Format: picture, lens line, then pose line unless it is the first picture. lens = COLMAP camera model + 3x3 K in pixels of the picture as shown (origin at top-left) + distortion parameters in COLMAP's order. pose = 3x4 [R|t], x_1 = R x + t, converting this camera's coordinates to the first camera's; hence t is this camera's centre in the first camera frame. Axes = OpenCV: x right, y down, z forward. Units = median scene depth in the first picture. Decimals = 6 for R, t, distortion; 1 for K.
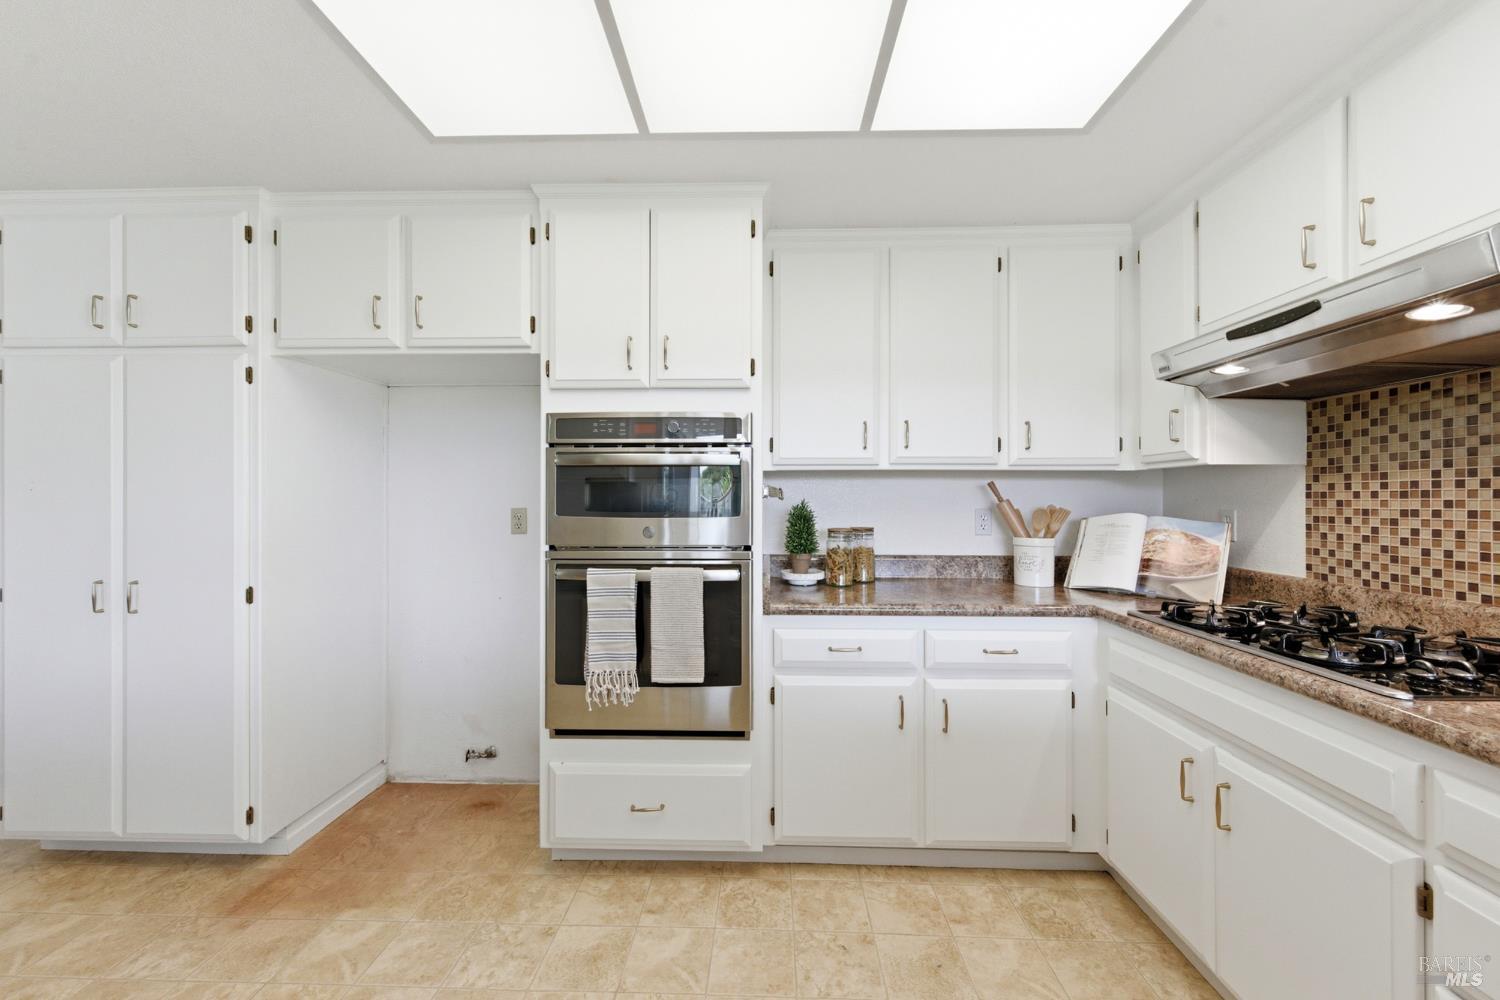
lens RADIAL K [[586.4, 0, 749.3], [0, 586.4, 497.7], [0, 0, 1]] dist [0.002889, -0.000375]
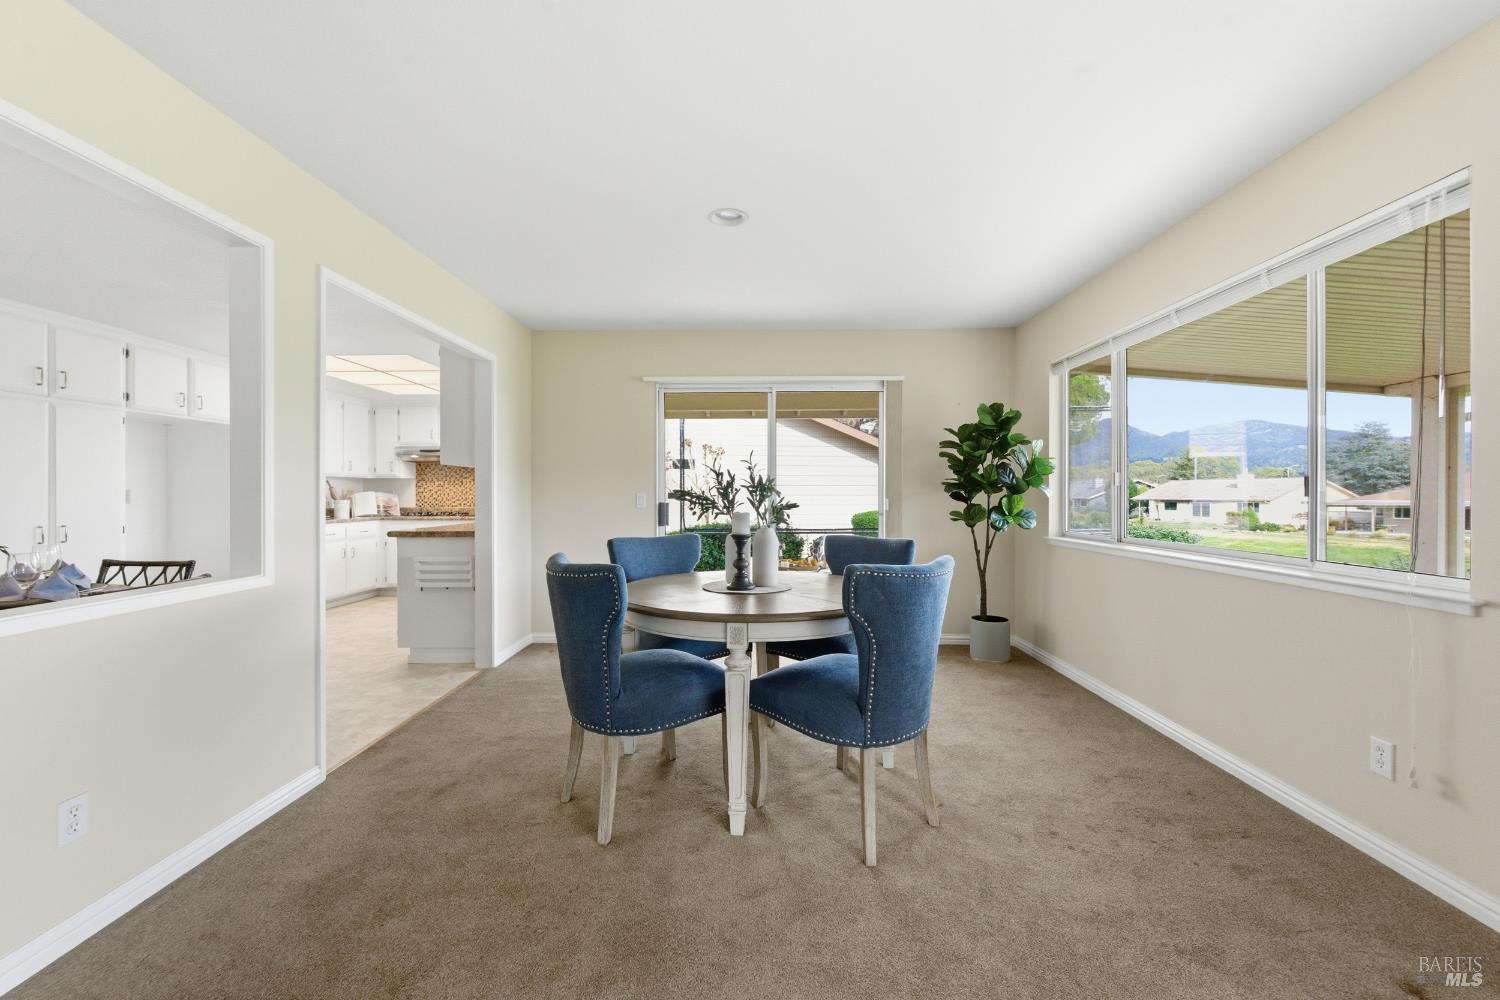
lens RADIAL K [[586.4, 0, 749.3], [0, 586.4, 497.7], [0, 0, 1]] dist [0.002889, -0.000375]
pose [[-0.016400, -0.005297, 0.999851, -3.455845], [0.001551, 0.999985, 0.005324, 0.060153], [-0.999864, 0.001638, -0.016392, -1.353098]]
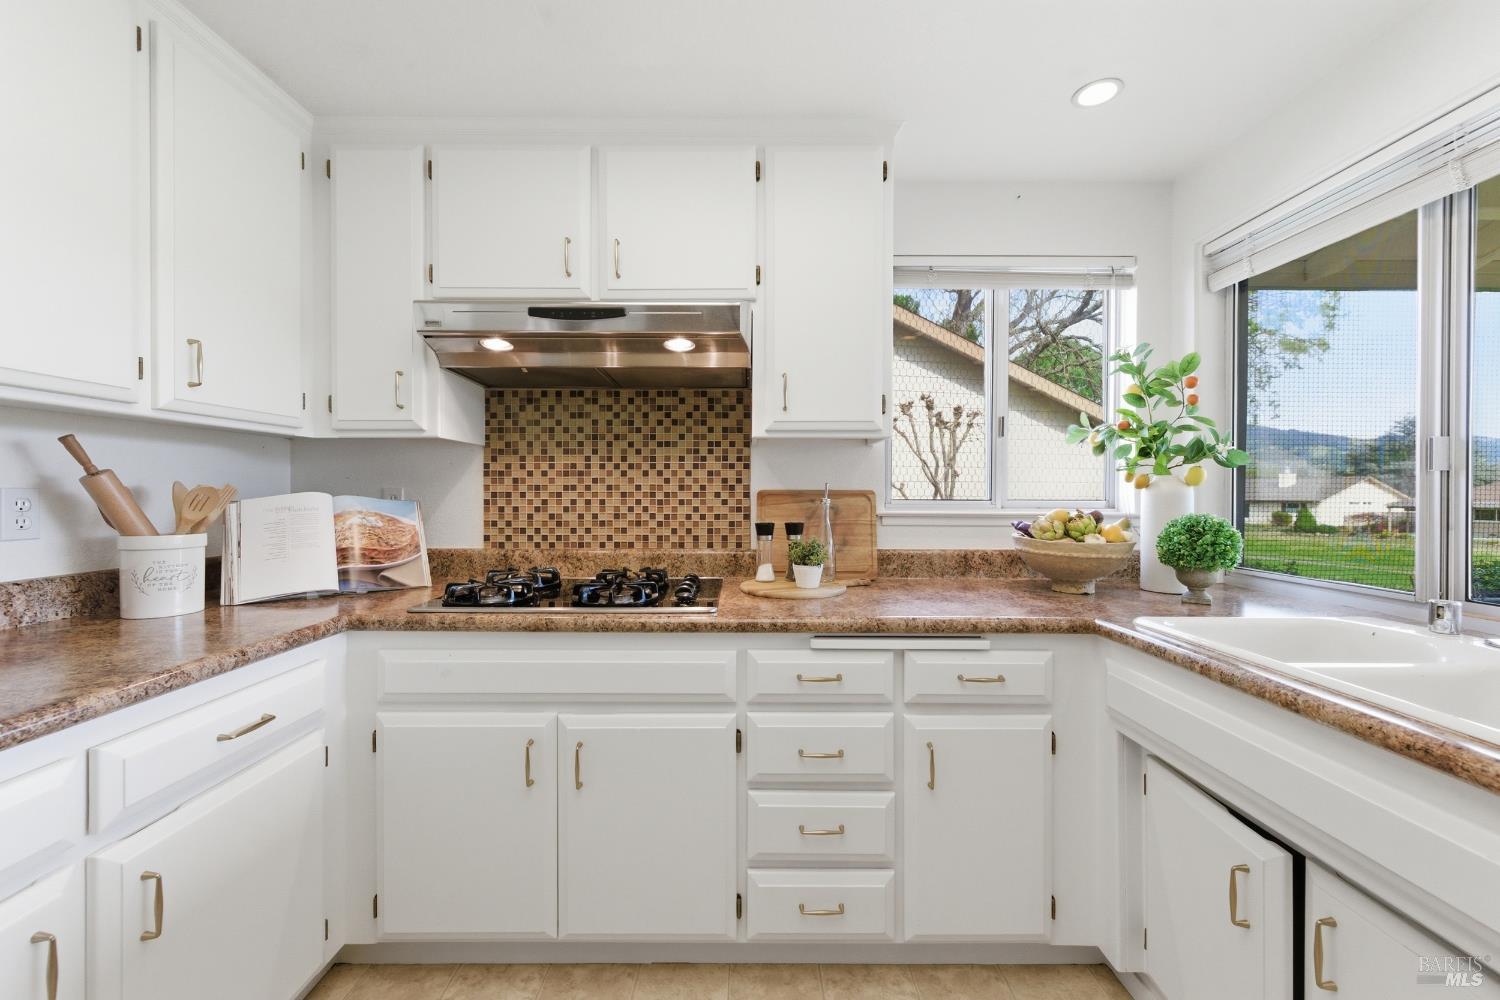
lens RADIAL K [[586.4, 0, 749.3], [0, 586.4, 497.7], [0, 0, 1]] dist [0.002889, -0.000375]
pose [[-0.035778, -0.011133, 0.999298, -0.195035], [-0.003410, 0.999933, 0.011018, 0.030609], [-0.999354, -0.003013, -0.035814, 0.600276]]
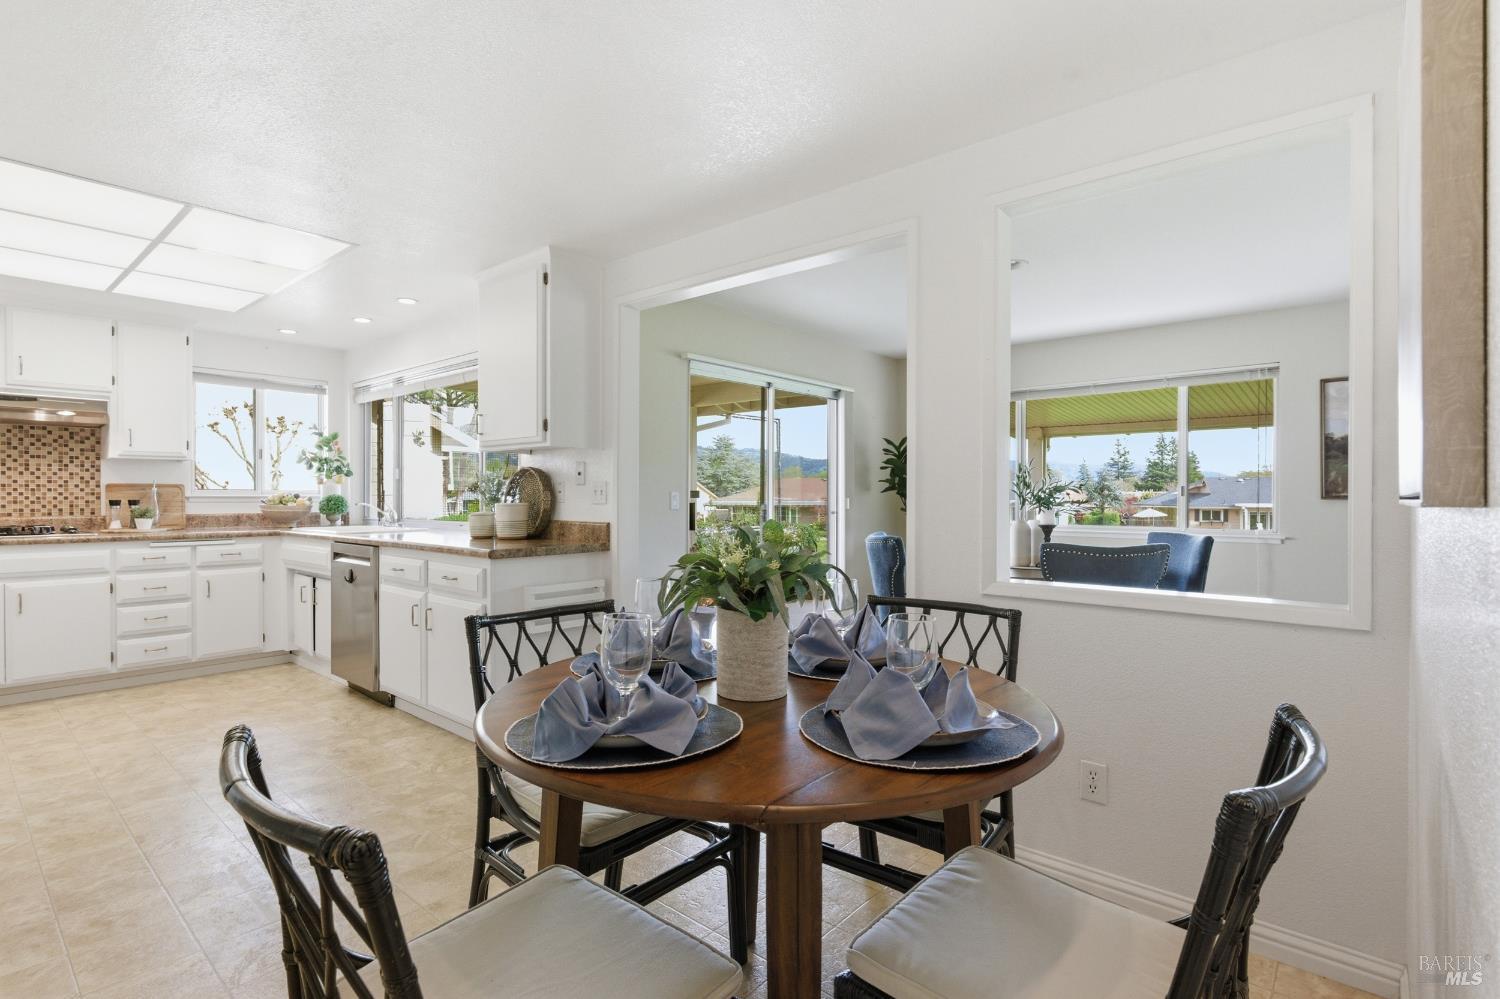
lens RADIAL K [[722.6, 0, 748.0], [0, 722.6, 497.3], [0, 0, 1]] dist [-0.004642, -0.001573]
pose [[-0.777110, -0.003252, 0.629357, -2.658097], [-0.002887, 0.999995, 0.001602, 0.070072], [-0.629359, -0.000572, -0.777115, 1.139432]]
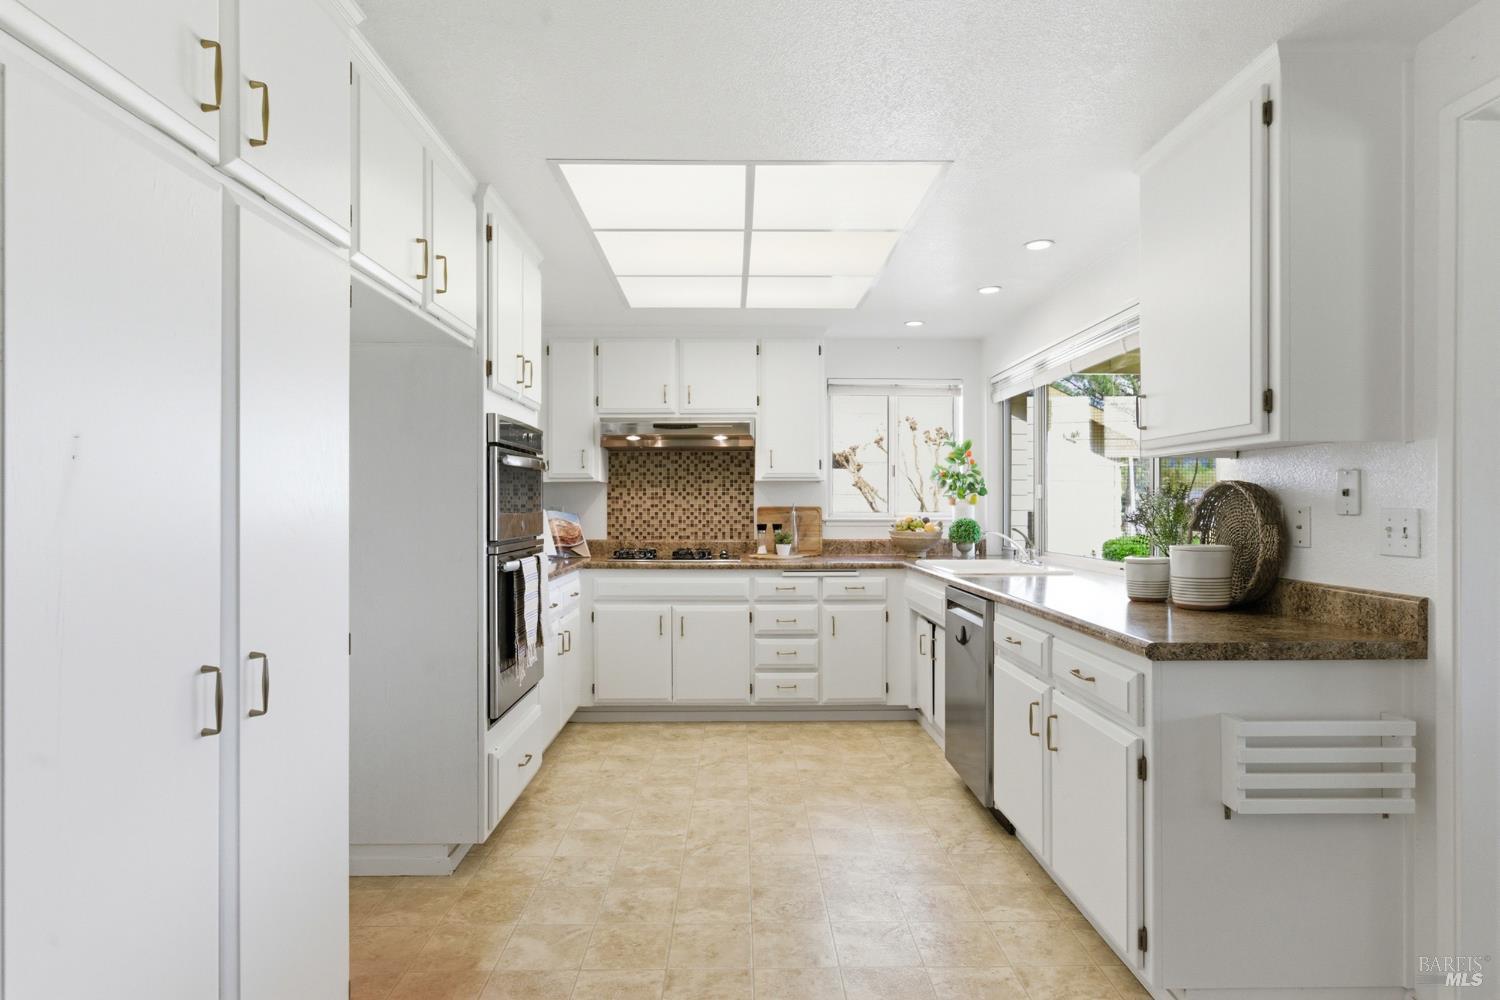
lens RADIAL K [[810.3, 0, 752.4], [0, 810.3, 508.2], [0, 0, 1]] dist [-0.000122, 0.001309]
pose [[-0.050634, -0.003124, 0.998712, -2.058484], [-0.000553, 0.999995, 0.003100, 0.023821], [-0.998717, -0.000395, -0.050636, 0.715665]]
